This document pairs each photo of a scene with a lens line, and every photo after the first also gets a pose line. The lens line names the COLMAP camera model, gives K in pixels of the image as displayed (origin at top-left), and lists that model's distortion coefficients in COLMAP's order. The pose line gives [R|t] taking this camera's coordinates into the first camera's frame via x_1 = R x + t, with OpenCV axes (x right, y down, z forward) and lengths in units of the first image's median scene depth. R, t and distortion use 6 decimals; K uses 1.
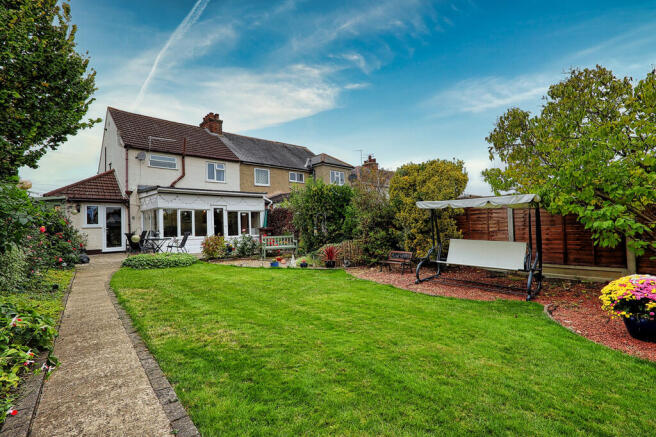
lens RADIAL K [[306.1, 0, 328.0], [0, 306.1, 218.5], [0, 0, 1]] dist [-0.016445, 0.024333]
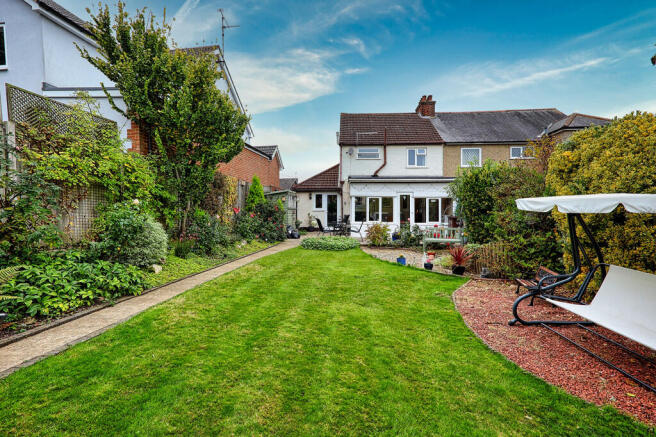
lens RADIAL K [[306.1, 0, 328.0], [0, 306.1, 218.5], [0, 0, 1]] dist [-0.016445, 0.024333]
pose [[0.686220, 0.050141, -0.725664, 0.194187], [-0.001500, 0.997717, 0.067521, -0.023030], [0.727393, -0.045245, 0.684728, 0.111579]]
